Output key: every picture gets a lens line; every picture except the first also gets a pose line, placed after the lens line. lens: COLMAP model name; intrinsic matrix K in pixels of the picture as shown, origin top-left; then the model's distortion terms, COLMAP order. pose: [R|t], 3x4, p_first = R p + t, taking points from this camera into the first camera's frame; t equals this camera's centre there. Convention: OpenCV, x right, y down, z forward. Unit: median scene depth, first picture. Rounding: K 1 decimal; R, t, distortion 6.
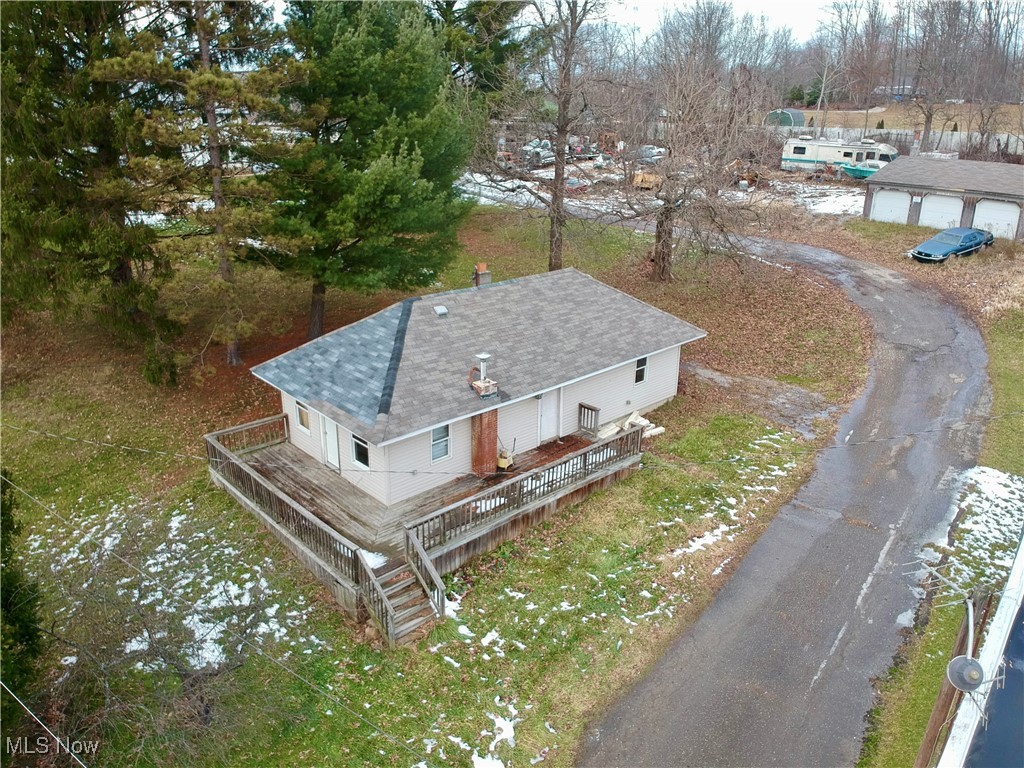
lens RADIAL K [[759.7, 0, 516.0], [0, 759.7, 355.9], [0, 0, 1]] dist [0.105528, -0.195833]
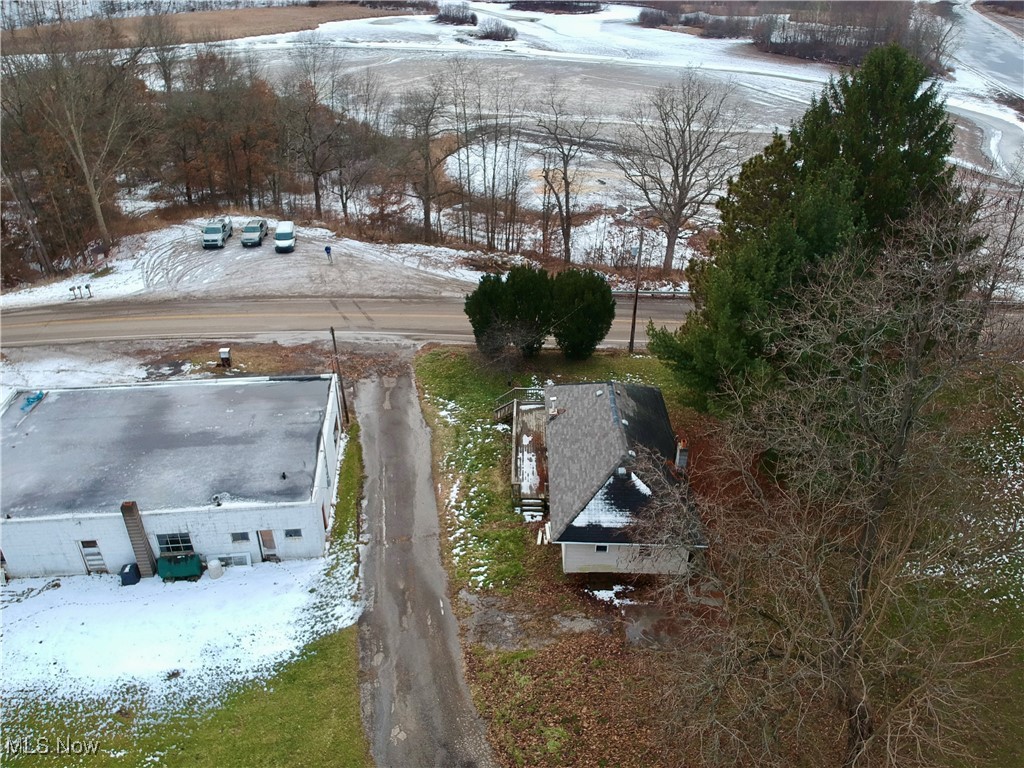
lens RADIAL K [[754.5, 0, 506.0], [0, 754.5, 355.4], [0, 0, 1]] dist [0.086779, -0.153776]
pose [[-0.693337, 0.332698, -0.639215, 1.231373], [-0.236651, 0.732722, 0.638055, -1.273114], [0.680647, 0.593658, -0.429290, 1.611050]]
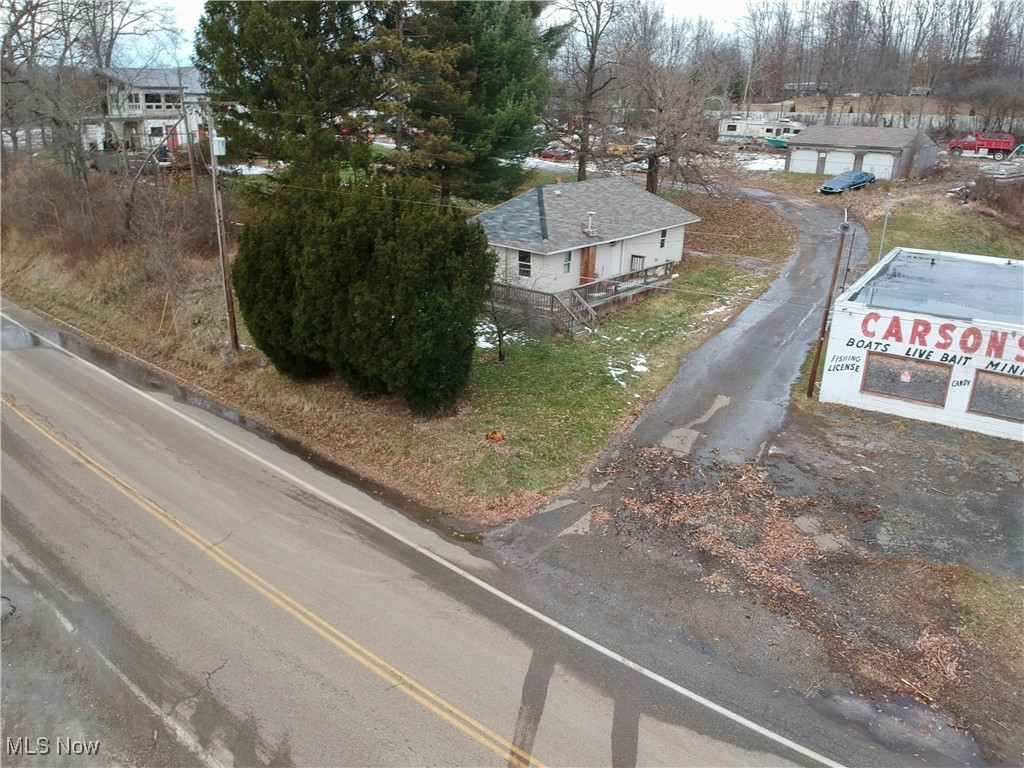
lens RADIAL K [[752.0, 0, 513.2], [0, 752.0, 372.1], [0, 0, 1]] dist [0.109738, -0.203801]
pose [[0.995171, -0.028856, 0.093818, -0.372879], [0.026908, 0.999397, 0.021959, 0.305151], [-0.094395, -0.019329, 0.995347, -0.689959]]
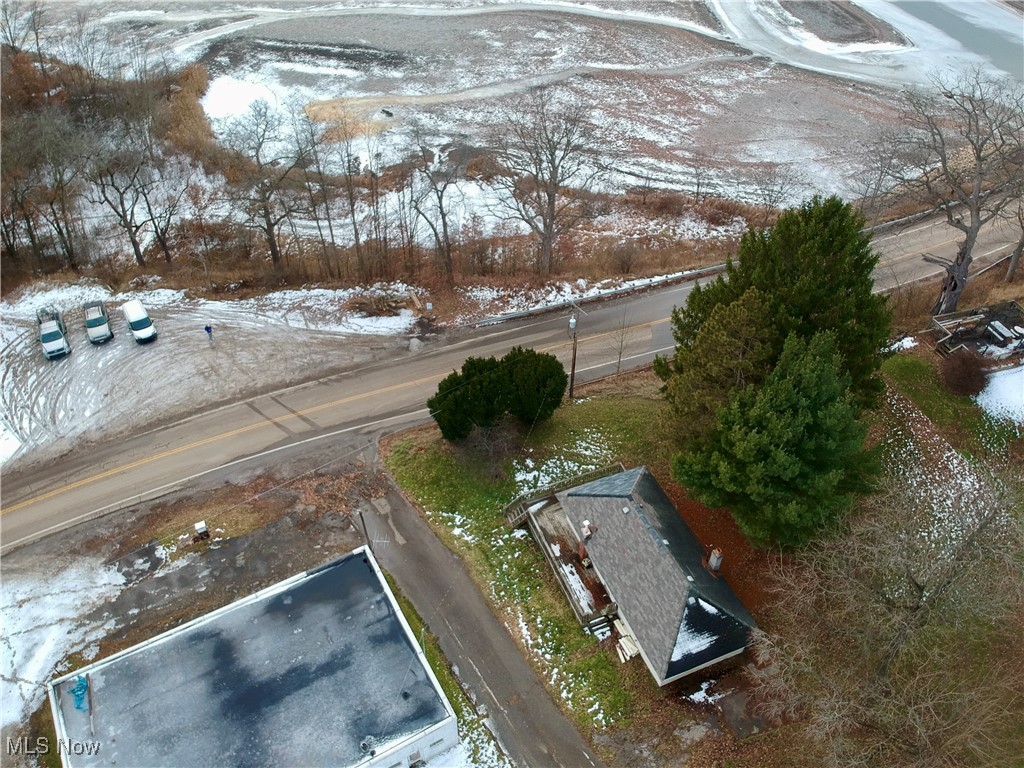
lens RADIAL K [[758.7, 0, 506.2], [0, 758.7, 359.7], [0, 0, 1]] dist [0.086739, -0.184465]
pose [[-0.347617, 0.616696, -0.706292, 1.304675], [-0.309732, 0.635459, 0.707289, -1.785995], [0.885002, 0.464627, -0.029887, 0.576793]]
